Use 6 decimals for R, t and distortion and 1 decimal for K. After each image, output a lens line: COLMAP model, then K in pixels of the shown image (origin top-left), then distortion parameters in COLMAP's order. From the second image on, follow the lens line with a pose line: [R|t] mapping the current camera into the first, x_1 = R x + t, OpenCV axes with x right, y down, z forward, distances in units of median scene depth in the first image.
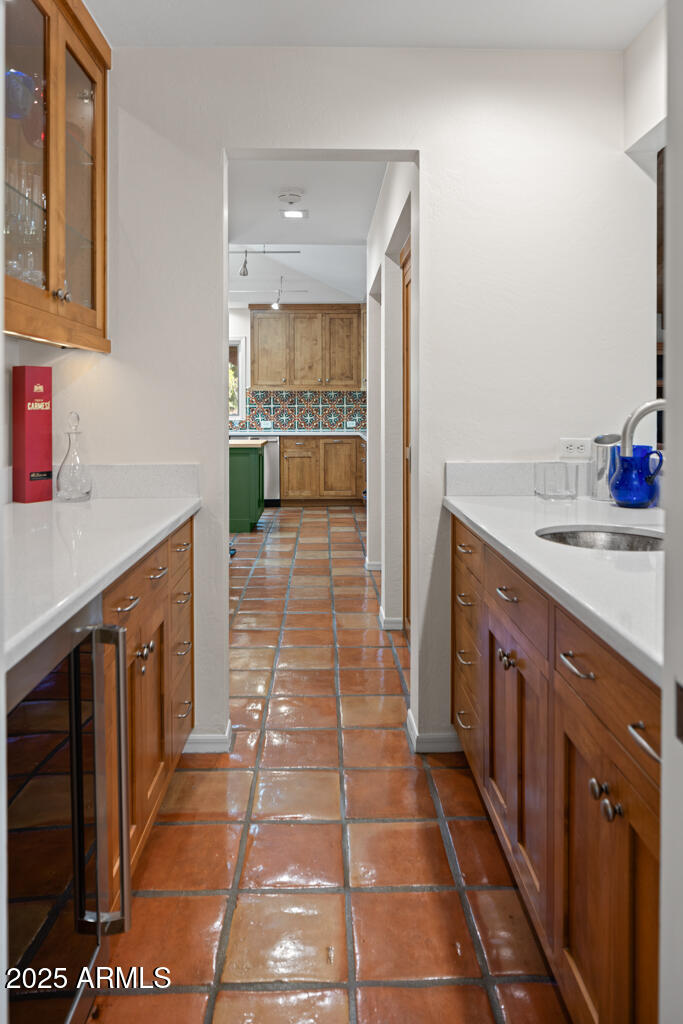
lens RADIAL K [[704.0, 0, 337.4], [0, 704.0, 409.8], [0, 0, 1]] dist [-0.008098, -0.001480]
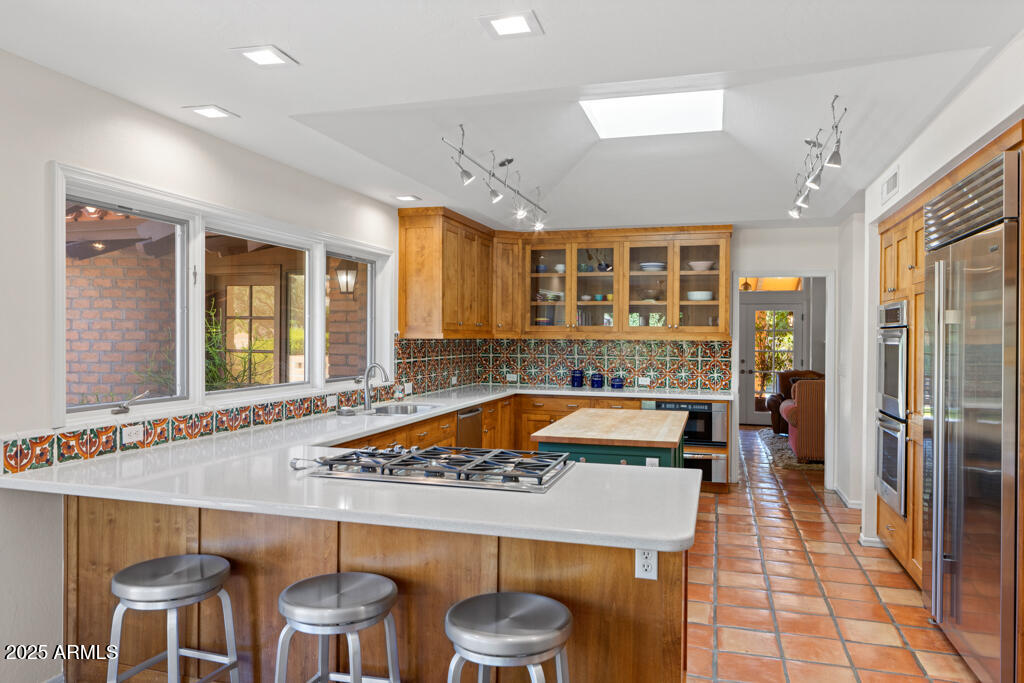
lens RADIAL K [[710.2, 0, 512.0], [0, 710.2, 341.5], [0, 0, 1]] dist [-0.001043, -0.001436]
pose [[0.299619, -0.005337, 0.954044, -0.754886], [-0.004088, 0.999968, 0.006877, -0.029820], [-0.954050, -0.005960, 0.299588, 0.756147]]
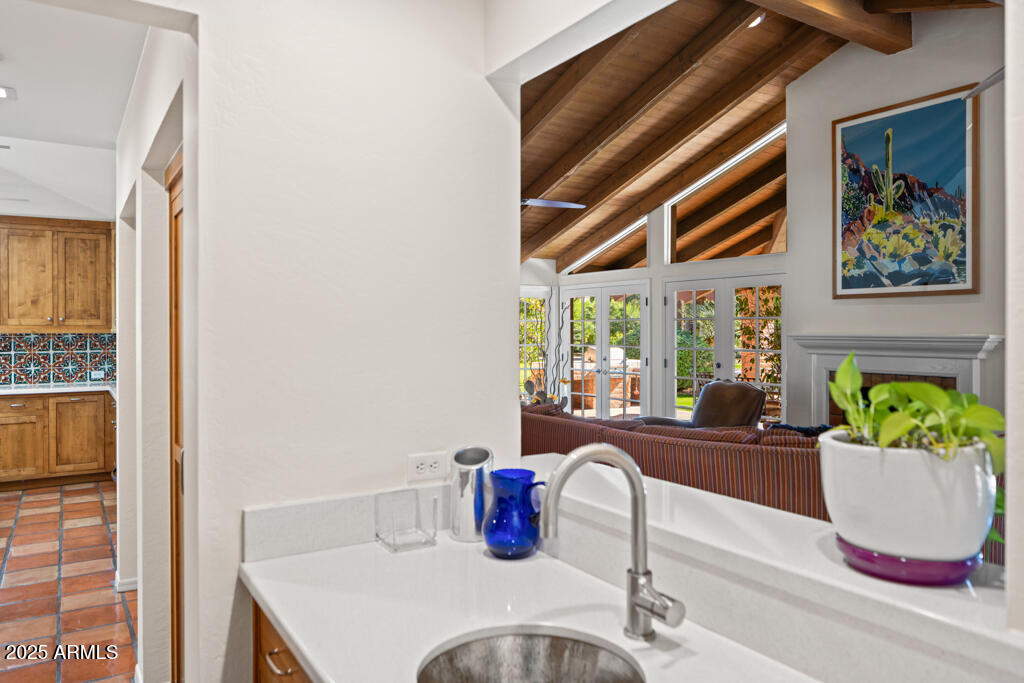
lens RADIAL K [[704.0, 0, 509.0], [0, 704.0, 334.8], [0, 0, 1]] dist [-0.008098, -0.001480]
pose [[0.856672, -0.002000, 0.515858, 0.009620], [0.000975, 0.999997, 0.002259, -0.027093], [-0.515861, -0.001433, 0.856671, 0.101111]]
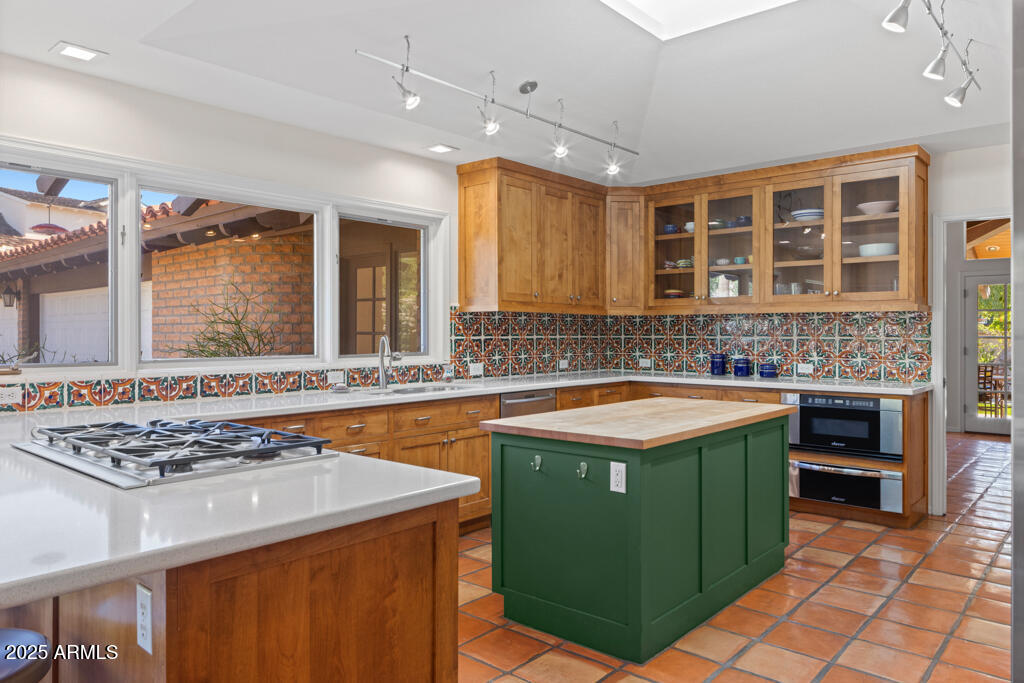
lens RADIAL K [[704.0, 0, 509.0], [0, 704.0, 334.8], [0, 0, 1]] dist [-0.008098, -0.001480]
pose [[0.674201, -0.000600, 0.738548, -0.546787], [0.002465, 0.999996, -0.001437, -0.007247], [-0.738544, 0.002790, 0.674199, 0.627774]]
